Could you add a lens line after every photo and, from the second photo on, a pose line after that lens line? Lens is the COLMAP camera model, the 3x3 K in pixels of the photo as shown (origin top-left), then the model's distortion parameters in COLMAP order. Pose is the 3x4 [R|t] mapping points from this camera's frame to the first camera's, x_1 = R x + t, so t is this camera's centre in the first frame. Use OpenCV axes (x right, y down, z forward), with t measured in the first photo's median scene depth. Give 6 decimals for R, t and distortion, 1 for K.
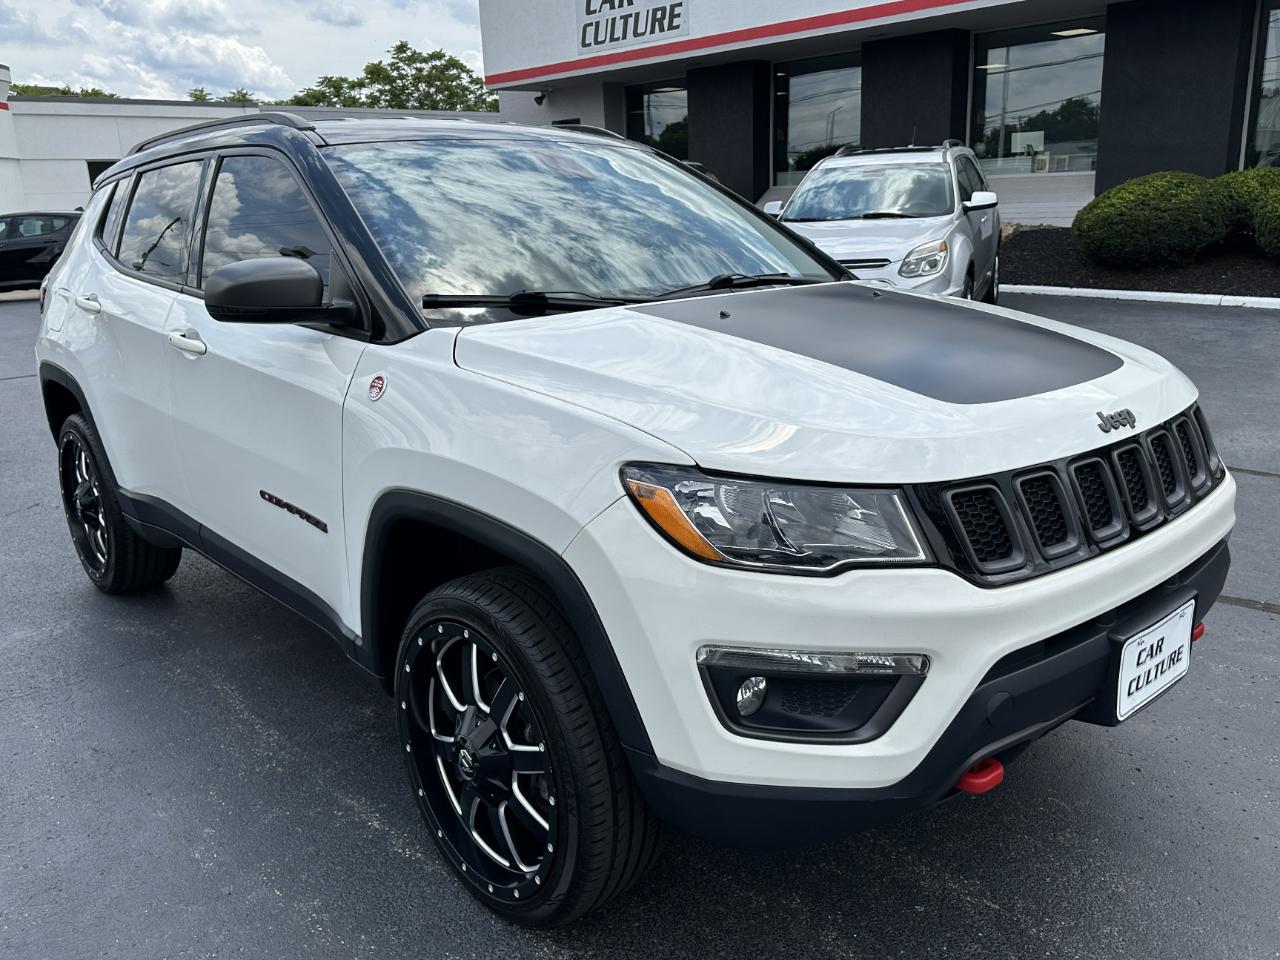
lens RADIAL K [[1075.9, 0, 647.1], [0, 1075.9, 484.2], [0, 0, 1]] dist [0.059975, -0.076735]
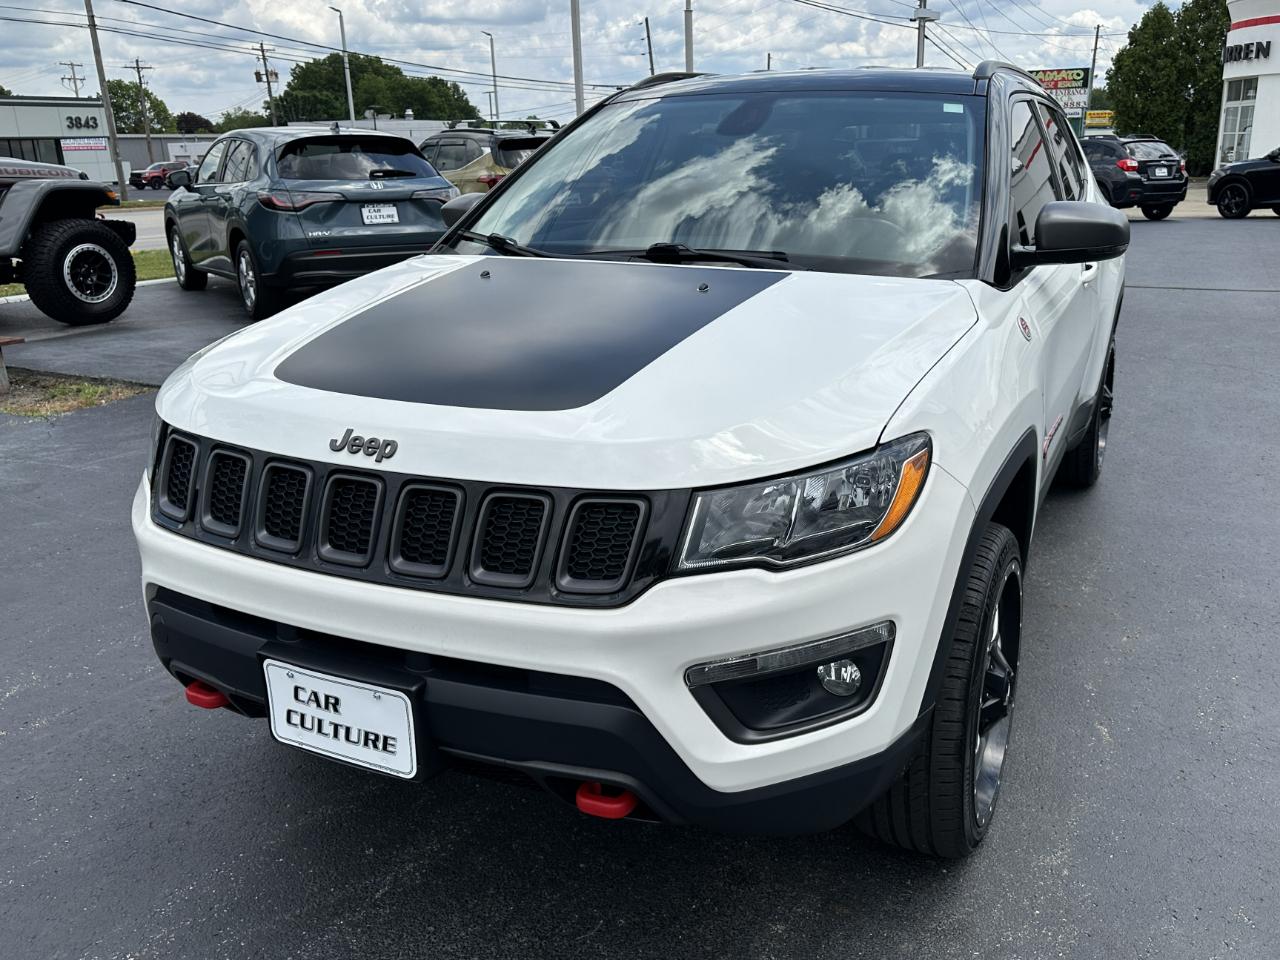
lens RADIAL K [[1075.9, 0, 717.1], [0, 1075.9, 472.8], [0, 0, 1]] dist [0.059975, -0.076735]
pose [[0.393153, 0.297033, -0.870174, 0.286930], [-0.237034, 0.947137, 0.216210, -0.064377], [0.888395, 0.121257, 0.442777, 0.189842]]
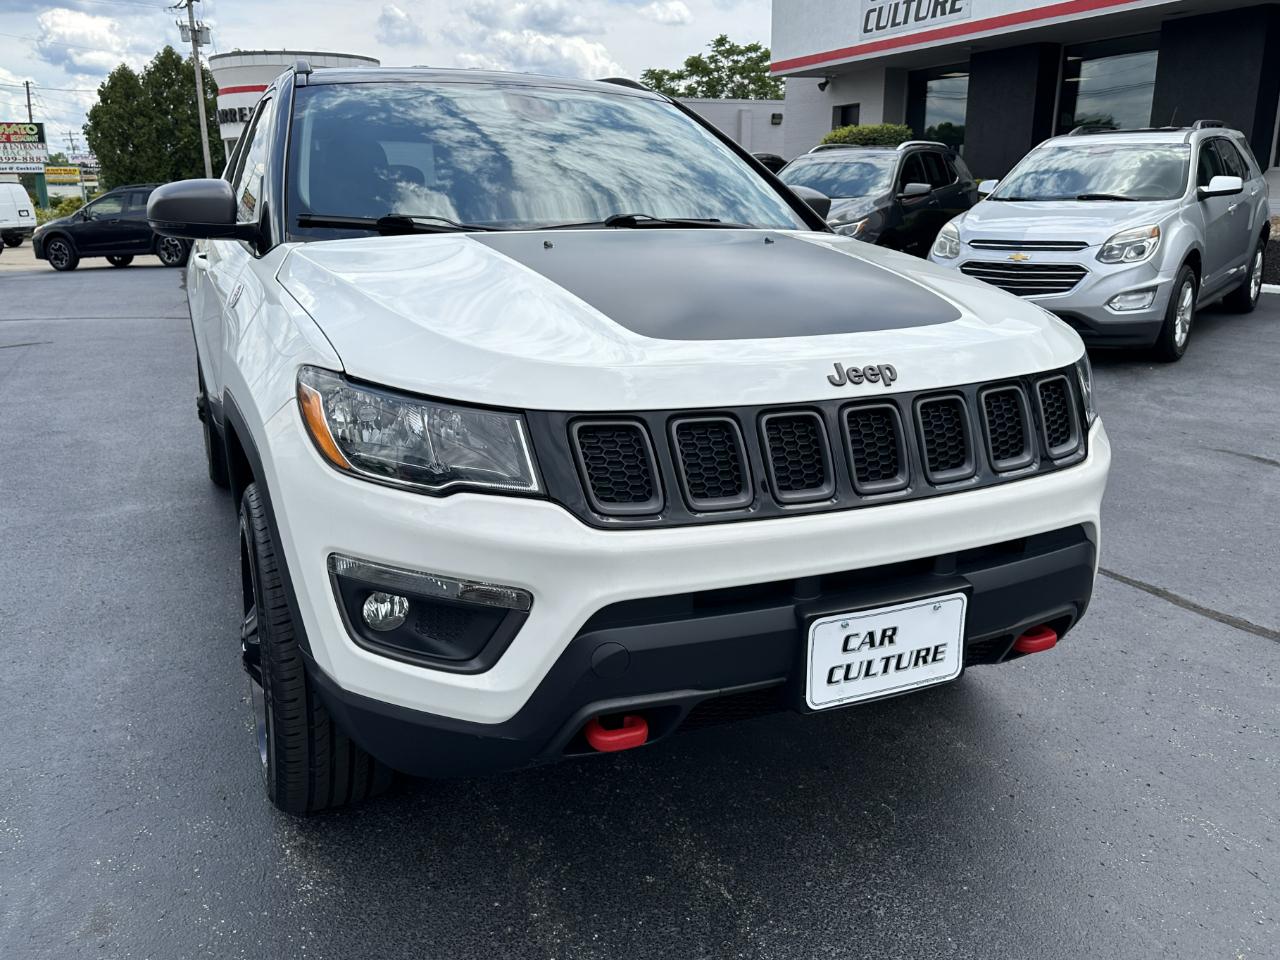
lens RADIAL K [[1022.8, 0, 620.1], [0, 1022.8, 462.1], [0, 0, 1]] dist [0.048780, -0.057640]
pose [[0.948376, 0.107680, -0.298307, 0.109678], [-0.106751, 0.994095, 0.019456, 0.003709], [0.298641, 0.013393, 0.954272, 0.032059]]
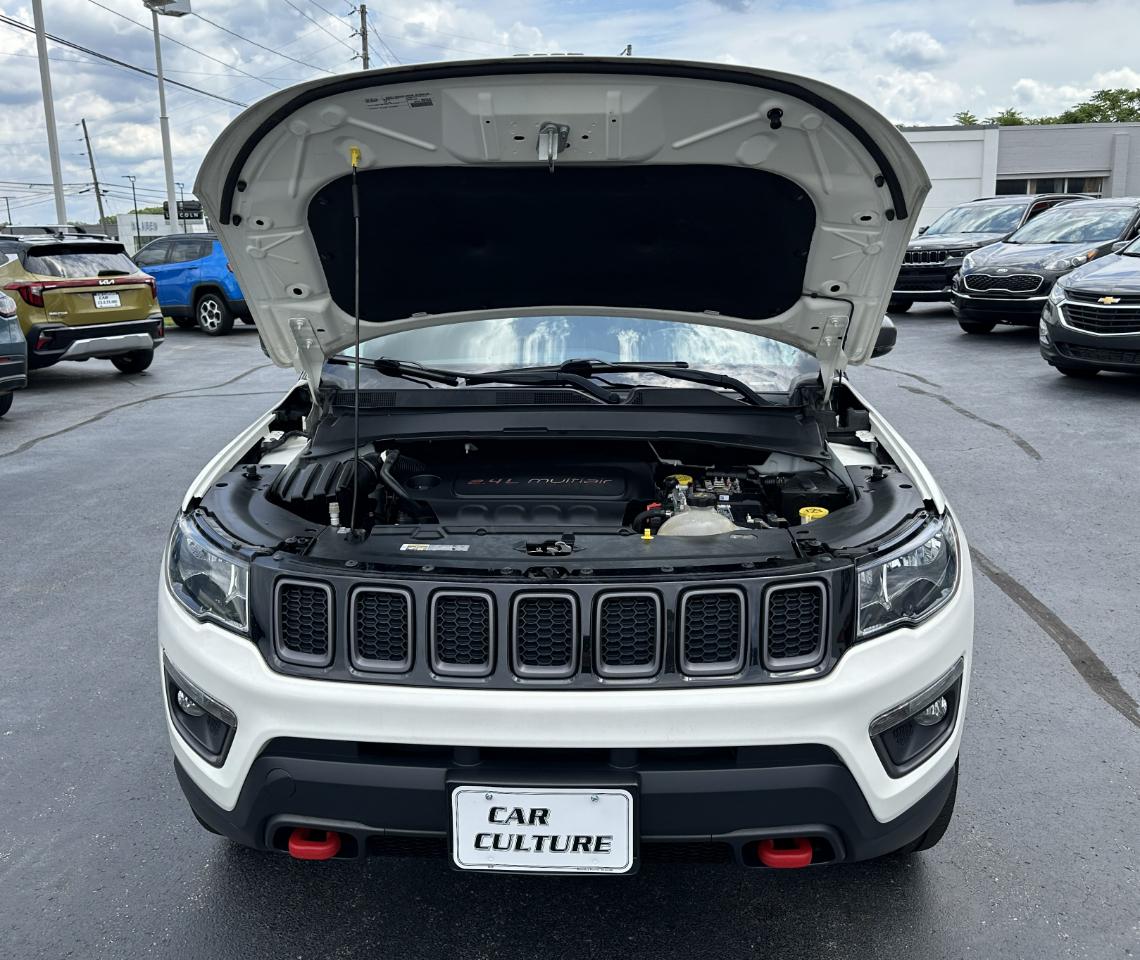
lens RADIAL K [[1032.3, 0, 549.3], [0, 1032.3, 439.6], [0, 0, 1]] dist [0.010266, 0.000000]
pose [[0.698705, 0.162877, -0.696622, 0.228543], [-0.187738, 0.981357, 0.041151, -0.044898], [0.690337, 0.102030, 0.716257, 0.075027]]
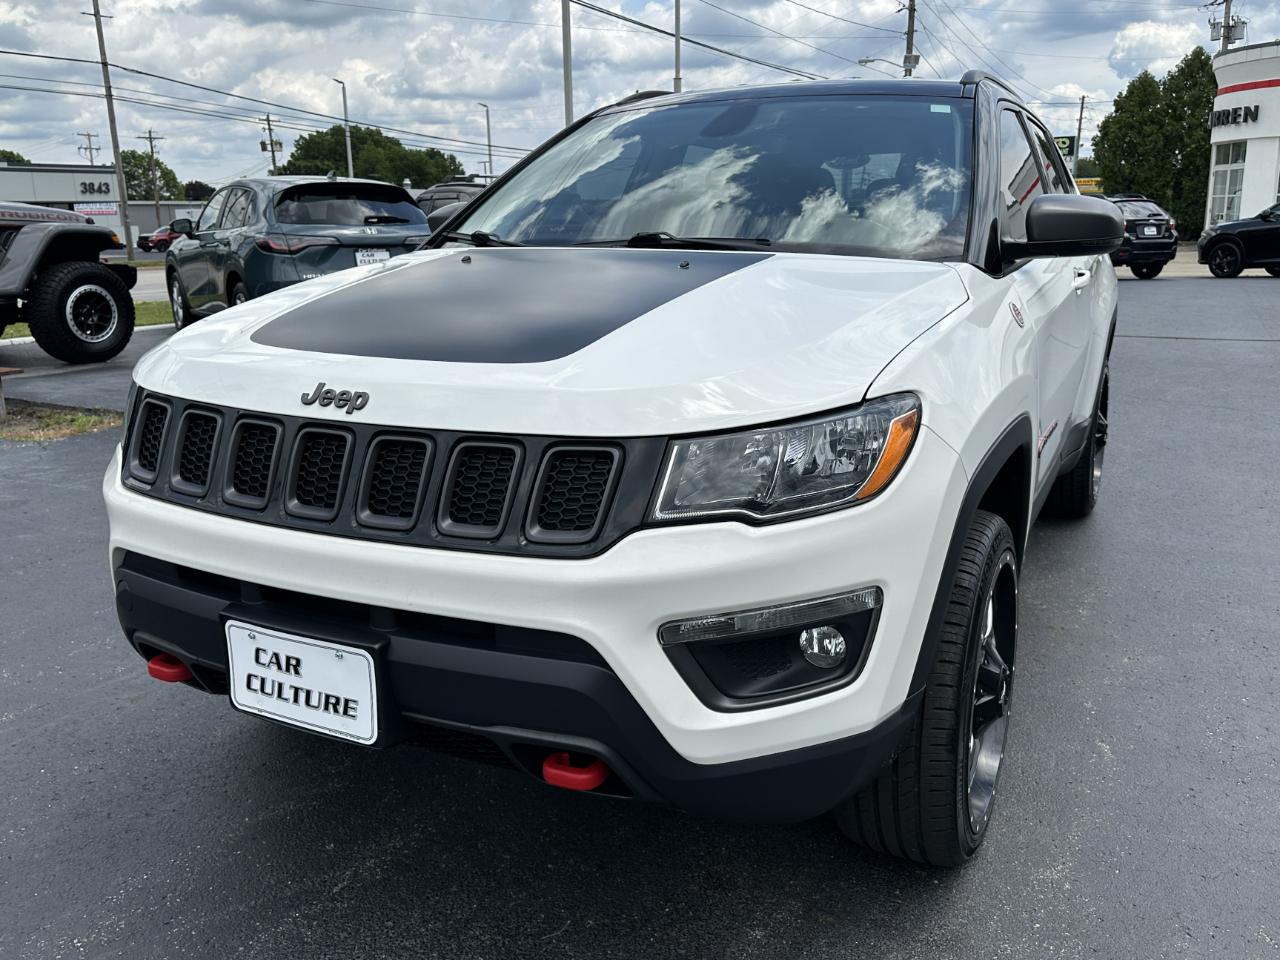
lens RADIAL K [[1075.9, 0, 656.1], [0, 1075.9, 458.8], [0, 0, 1]] dist [0.059975, -0.076735]
pose [[0.352903, 0.237403, -0.905041, 0.285903], [-0.241125, 0.957680, 0.157189, -0.045565], [0.904057, 0.162755, 0.395212, 0.196494]]
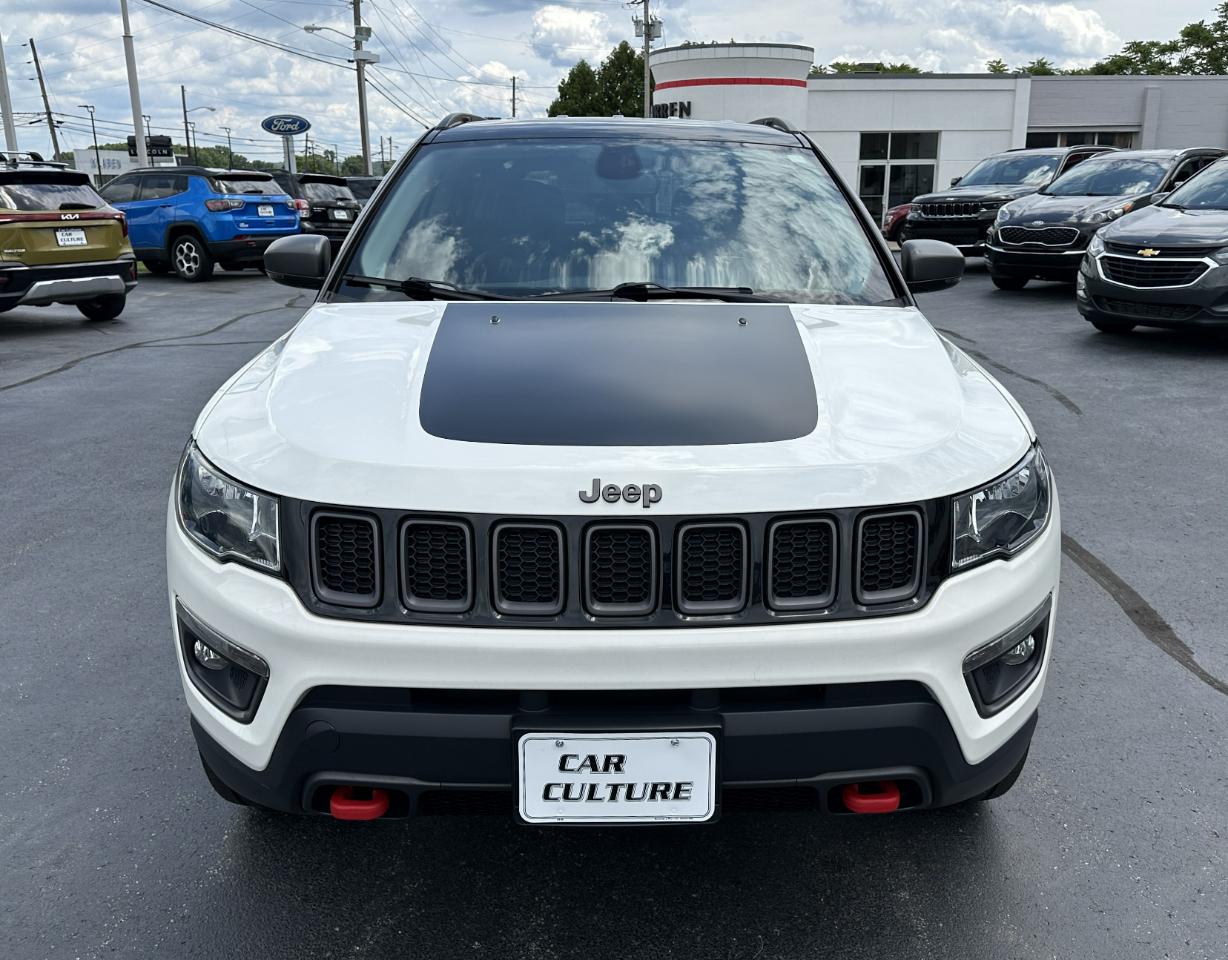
lens RADIAL K [[1076.7, 0, 648.3], [0, 1076.7, 475.8], [0, 0, 1]] dist [0.060338, -0.076544]
pose [[0.754085, 0.206597, -0.623436, 0.213944], [-0.194137, 0.976936, 0.088921, -0.033306], [0.627428, 0.053978, 0.776801, 0.076162]]
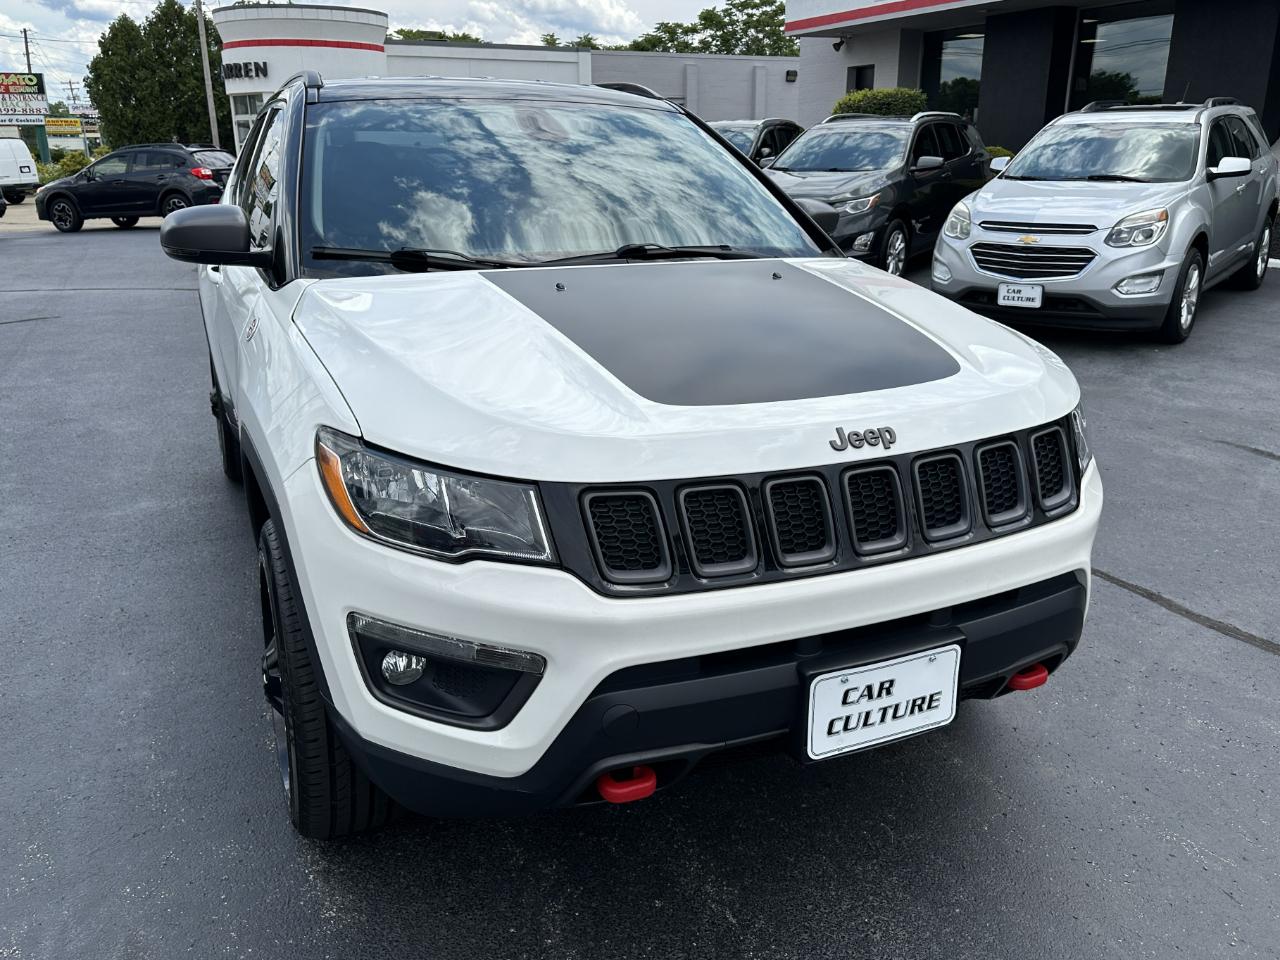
lens RADIAL K [[1023.5, 0, 650.1], [0, 1023.5, 460.9], [0, 0, 1]] dist [0.045450, -0.053176]
pose [[0.953097, 0.120626, -0.277589, 0.109971], [-0.108231, 0.992337, 0.059611, -0.015670], [0.282652, -0.026772, 0.958849, 0.025999]]
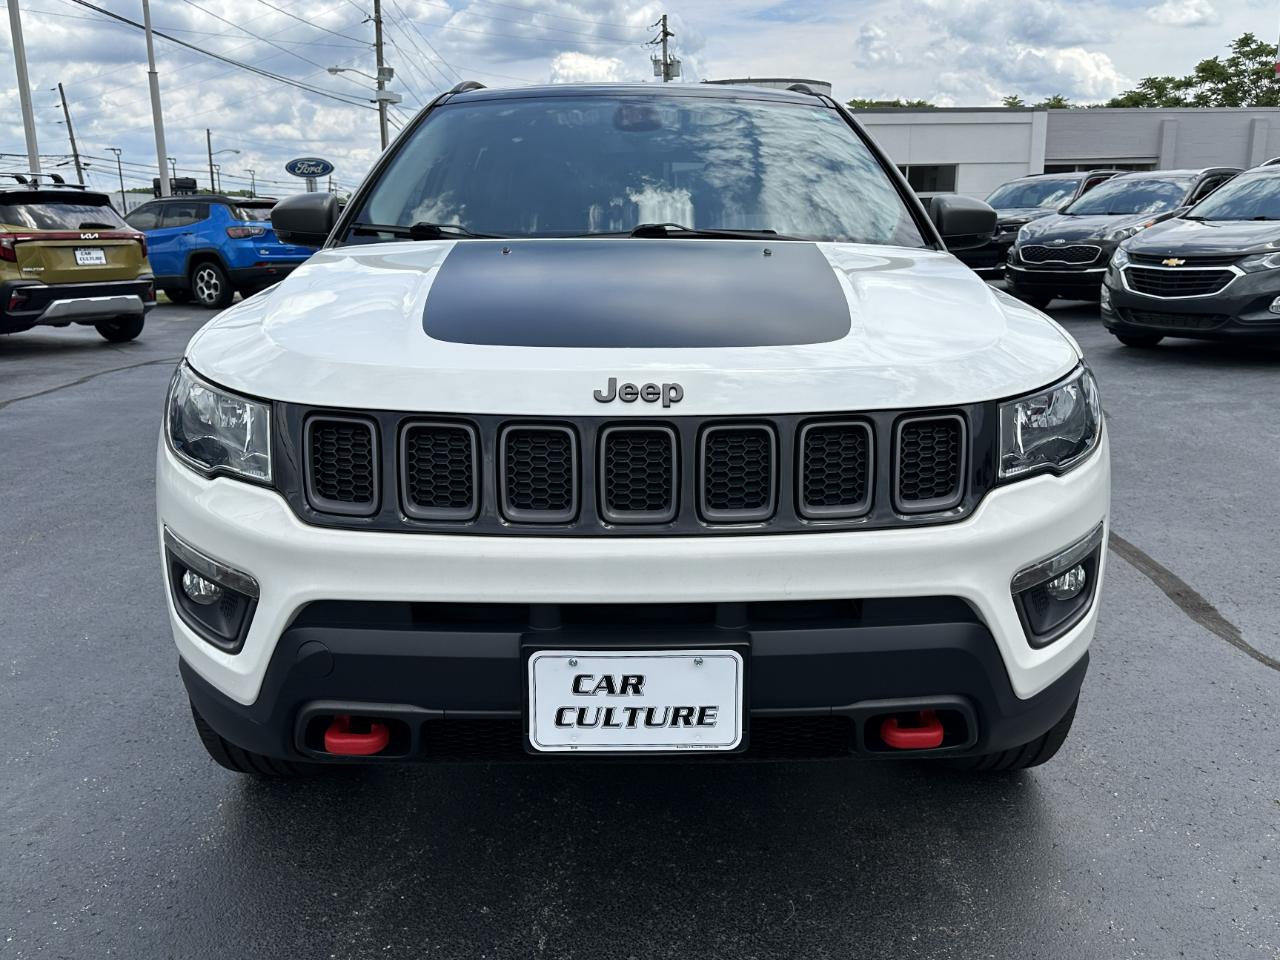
lens RADIAL K [[1075.9, 0, 658.9], [0, 1075.9, 477.7], [0, 0, 1]] dist [0.059975, -0.076735]
pose [[0.749354, 0.181566, -0.636791, 0.209284], [-0.190445, 0.980136, 0.055354, -0.009498], [0.634192, 0.079794, 0.769047, 0.088860]]
